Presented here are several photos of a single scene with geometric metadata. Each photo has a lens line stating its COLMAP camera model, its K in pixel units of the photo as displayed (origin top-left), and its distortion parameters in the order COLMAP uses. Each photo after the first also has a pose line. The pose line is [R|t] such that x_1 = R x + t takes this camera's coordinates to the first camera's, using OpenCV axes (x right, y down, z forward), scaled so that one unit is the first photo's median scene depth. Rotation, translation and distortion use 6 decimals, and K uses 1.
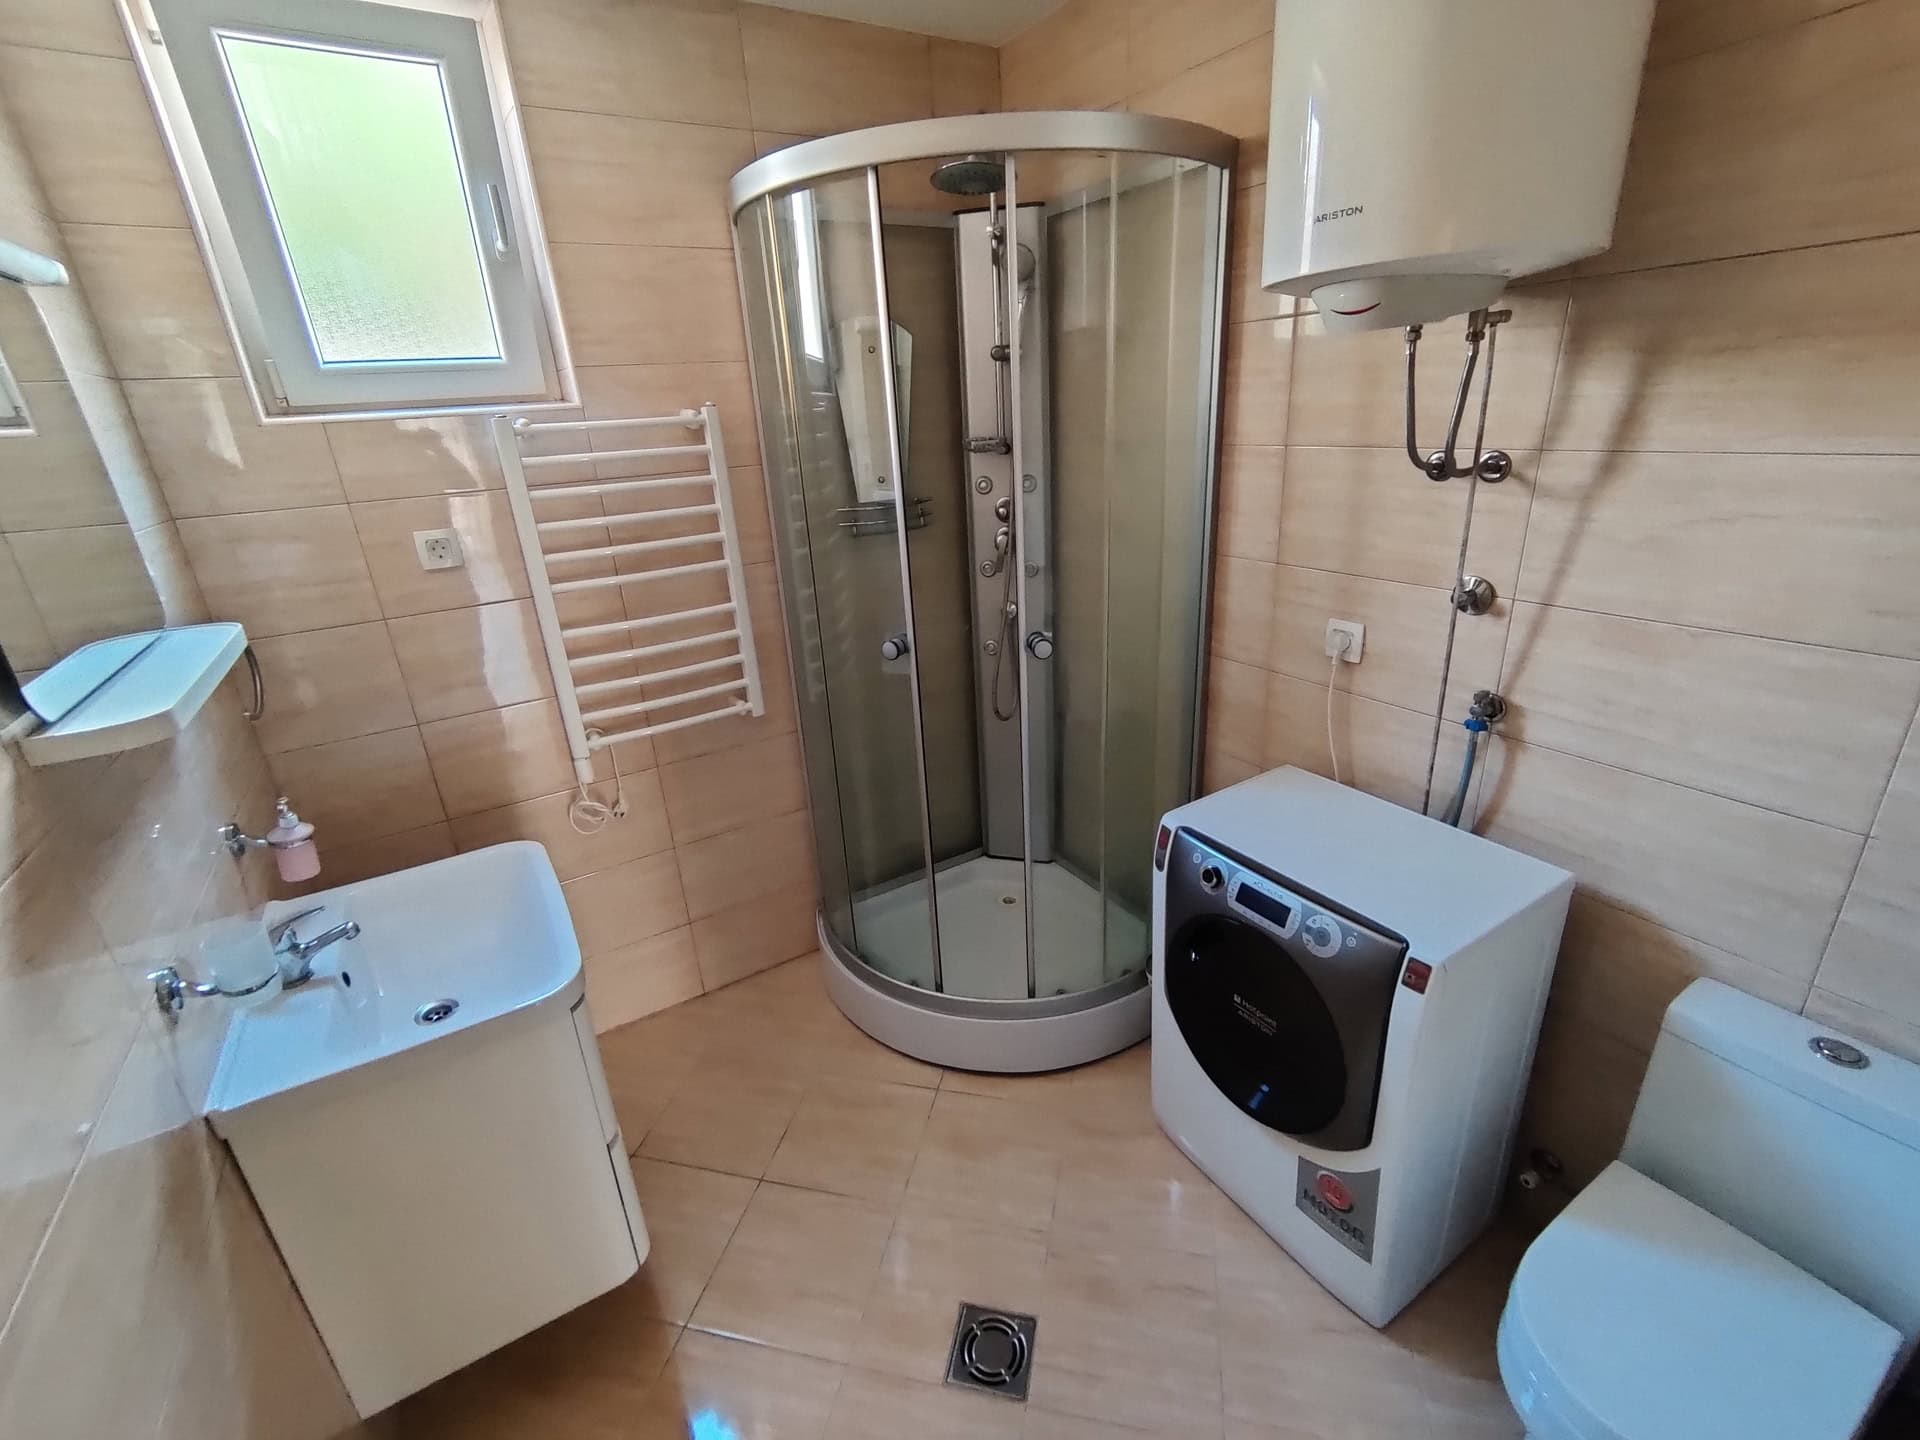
lens RADIAL K [[826.9, 0, 955.0], [0, 826.9, 725.7], [0, 0, 1]] dist [-0.000180, 0.000489]
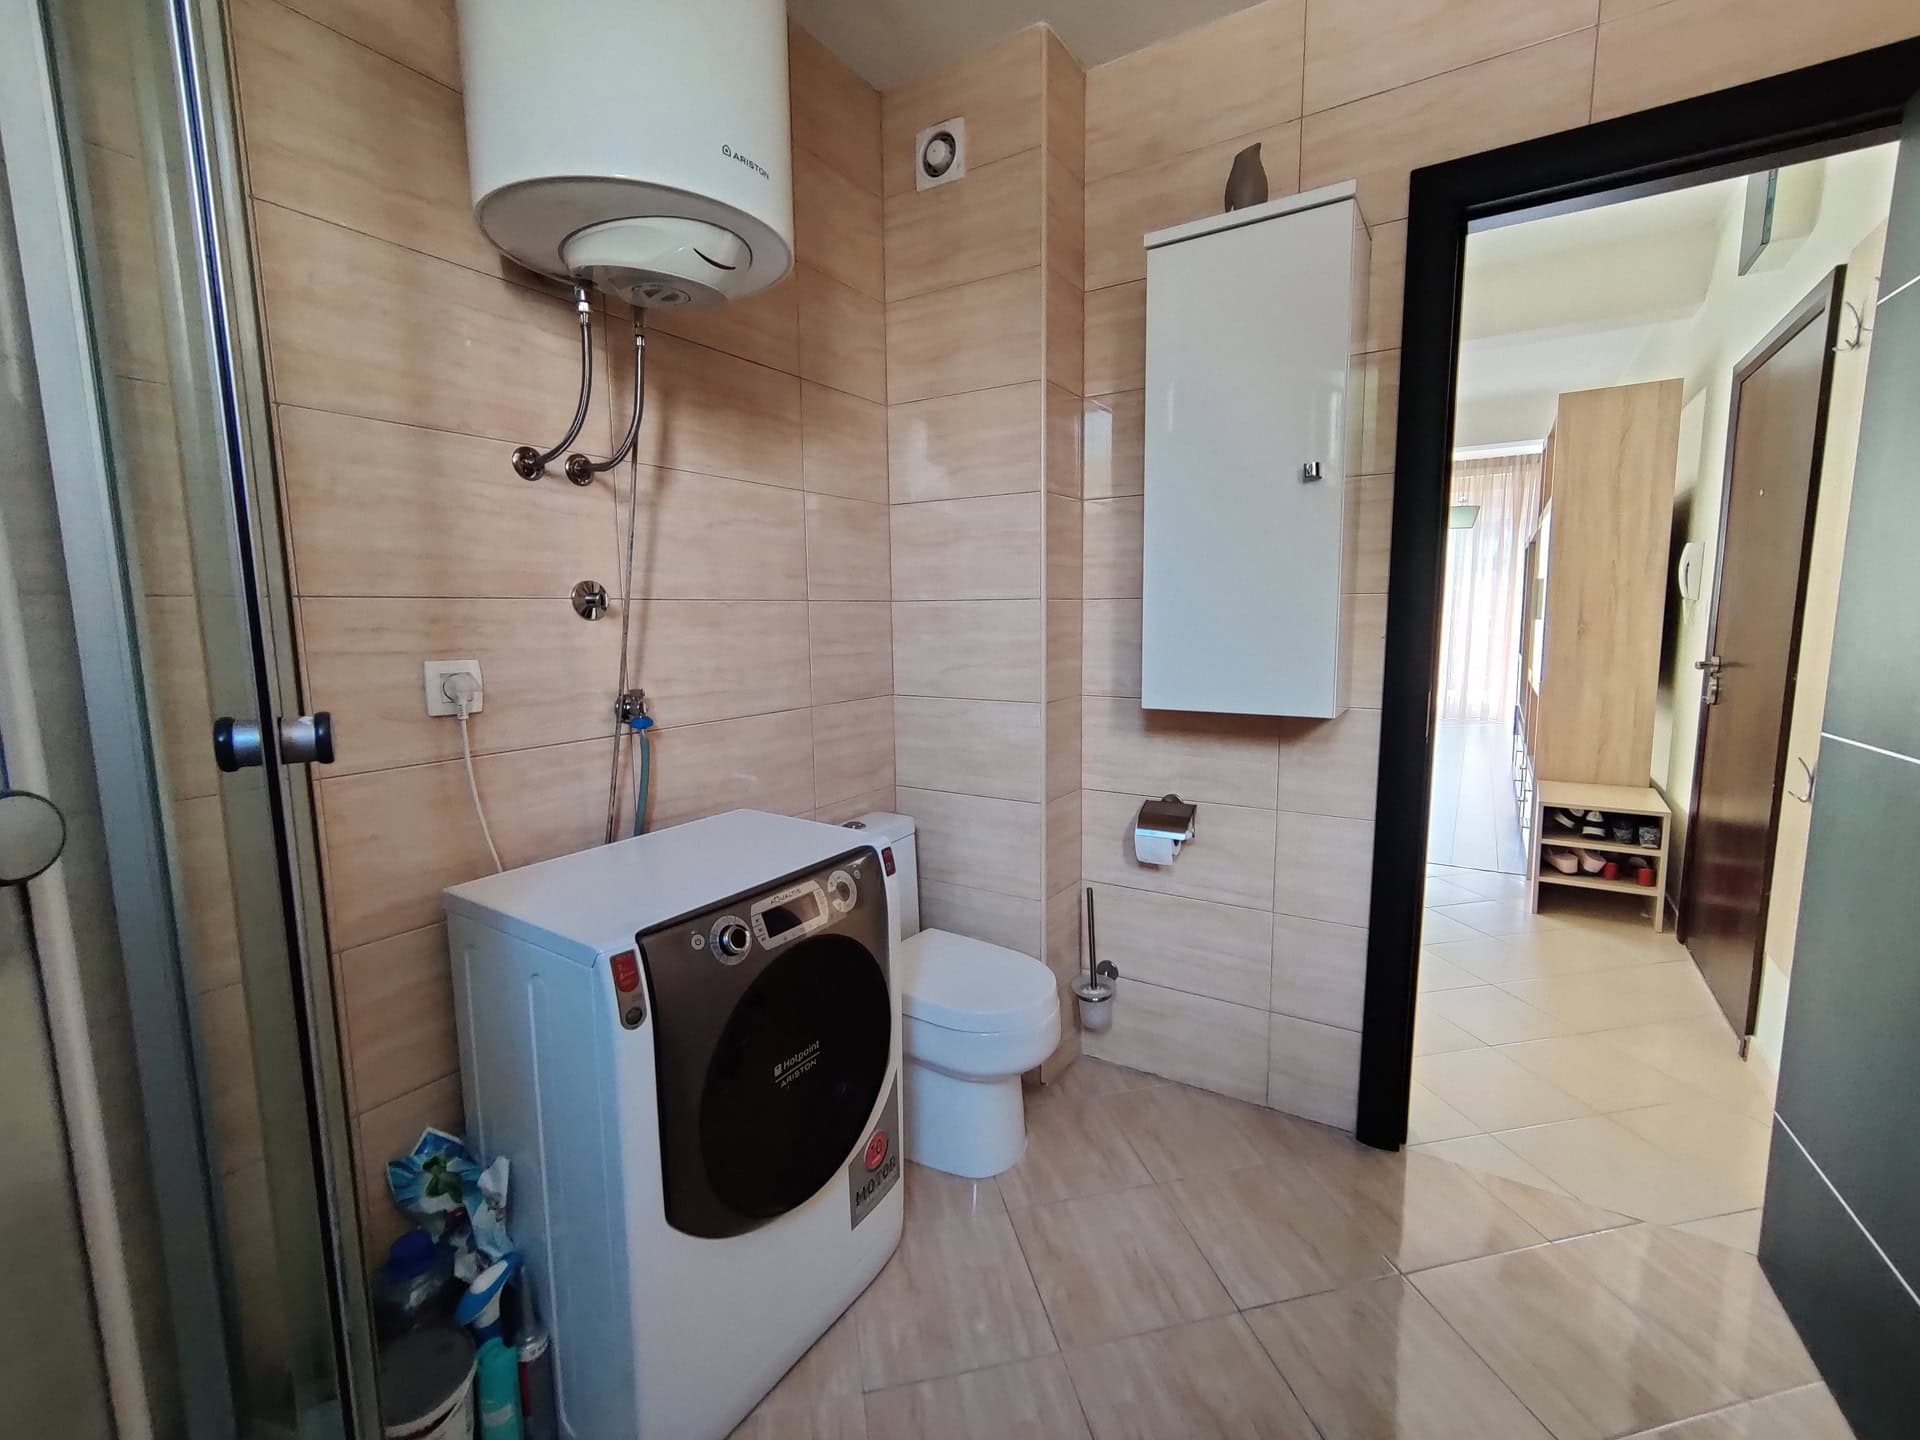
lens RADIAL K [[826.9, 0, 955.0], [0, 826.9, 725.7], [0, 0, 1]] dist [-0.000180, 0.000489]
pose [[-0.452686, -0.045288, 0.890519, -0.456513], [0.369105, 0.899608, 0.233381, -0.096051], [-0.811688, 0.434343, -0.390524, 1.127855]]
